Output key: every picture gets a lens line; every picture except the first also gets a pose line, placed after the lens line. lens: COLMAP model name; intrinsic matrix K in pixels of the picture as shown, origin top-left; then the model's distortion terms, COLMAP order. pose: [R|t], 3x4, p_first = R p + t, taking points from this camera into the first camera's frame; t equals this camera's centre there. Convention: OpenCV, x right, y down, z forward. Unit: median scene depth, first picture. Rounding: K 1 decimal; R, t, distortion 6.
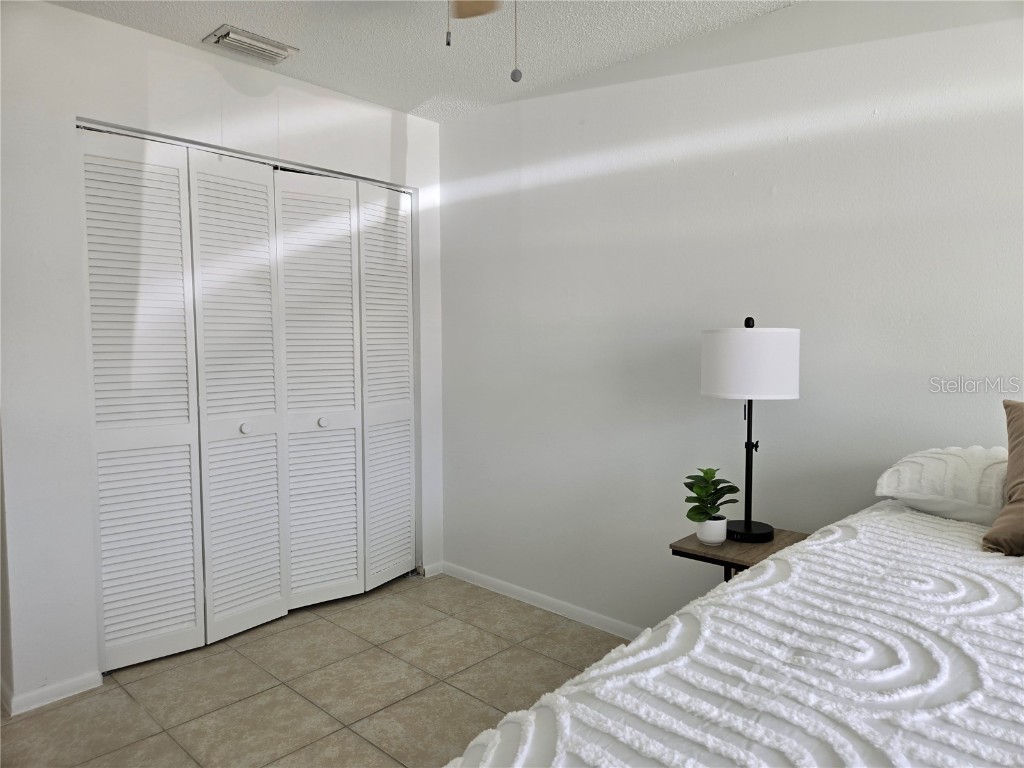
lens RADIAL K [[674.1, 0, 512.0], [0, 674.1, 384.0], [0, 0, 1]] dist [0.071242, -0.054327]
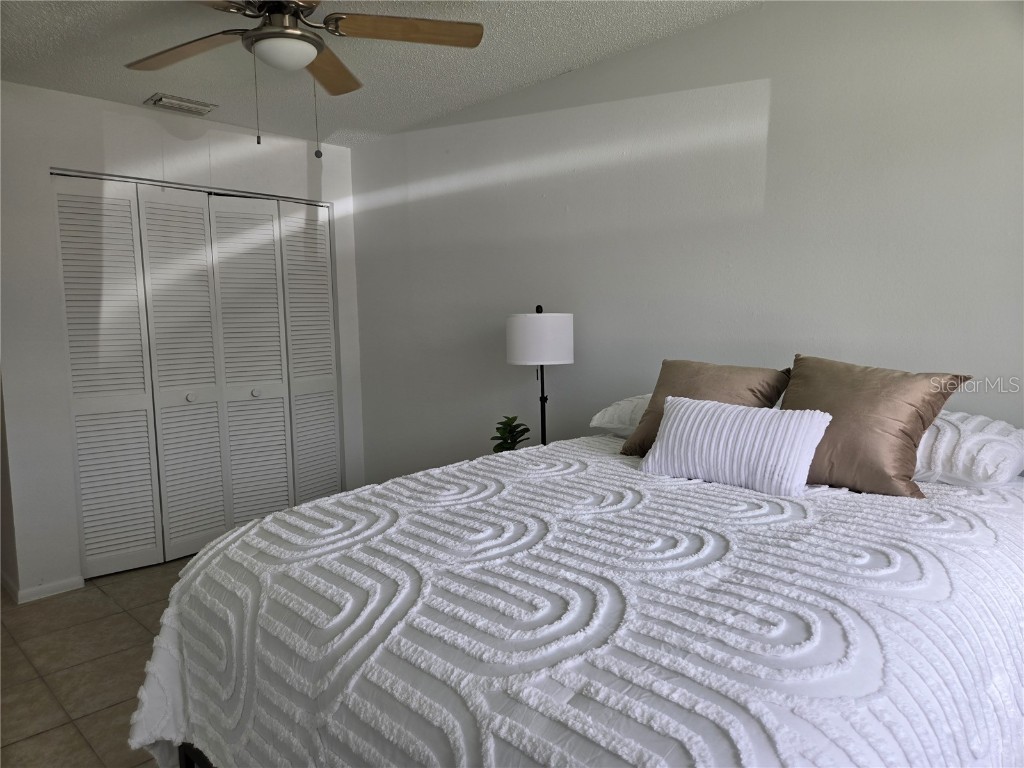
lens RADIAL K [[681.5, 0, 506.0], [0, 681.5, 380.5], [0, 0, 1]] dist [0.078224, -0.067542]
pose [[0.999277, -0.020229, -0.032204, 0.261872], [0.020894, 0.999572, 0.020478, 0.019265], [0.031776, -0.021136, 0.999272, -0.305043]]
